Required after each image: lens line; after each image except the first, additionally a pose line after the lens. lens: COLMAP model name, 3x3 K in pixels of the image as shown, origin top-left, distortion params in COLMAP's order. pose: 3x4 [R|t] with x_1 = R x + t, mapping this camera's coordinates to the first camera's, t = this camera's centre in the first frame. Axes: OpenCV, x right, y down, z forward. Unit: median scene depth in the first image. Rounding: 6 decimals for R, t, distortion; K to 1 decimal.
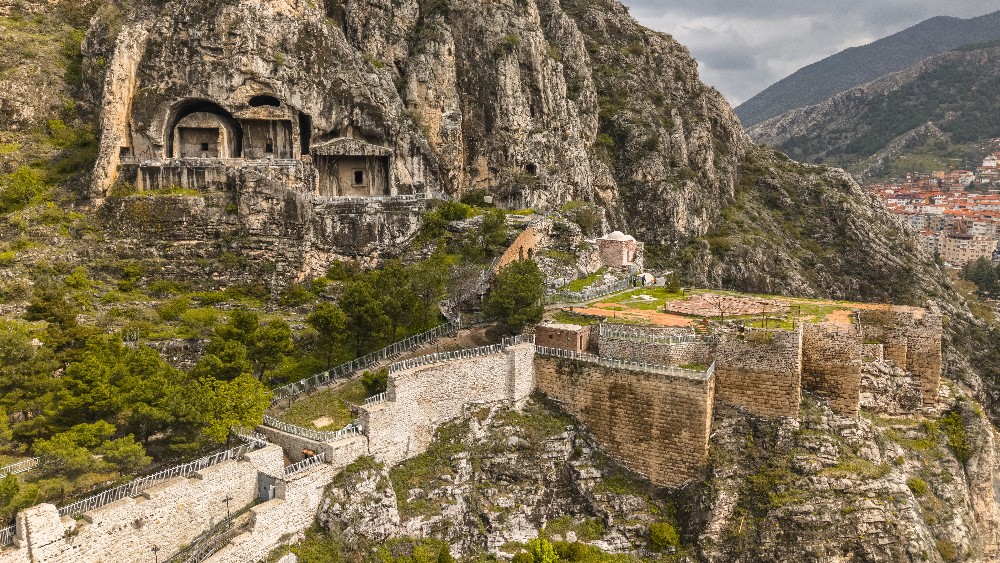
lens RADIAL K [[736.9, 0, 505.8], [0, 736.9, 280.1], [0, 0, 1]] dist [0.012371, -0.009562]
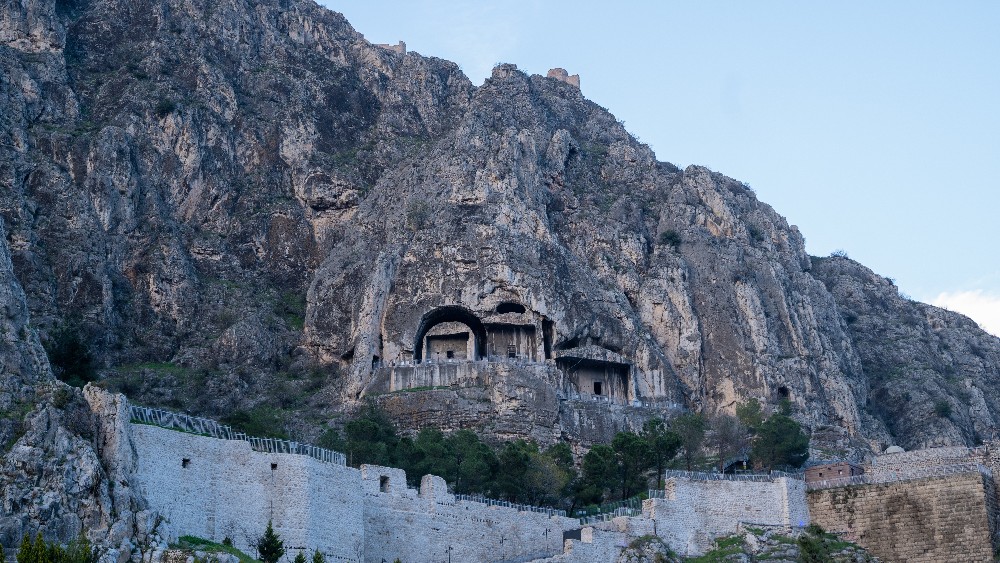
lens RADIAL K [[1446.3, 0, 472.9], [0, 1446.3, 253.2], [0, 0, 1]] dist [0.129760, 0.000000]
pose [[0.987022, -0.062689, -0.147841, -0.075931], [-0.013973, 0.883633, -0.467972, 0.611562], [0.159974, 0.463965, 0.871289, -0.766773]]
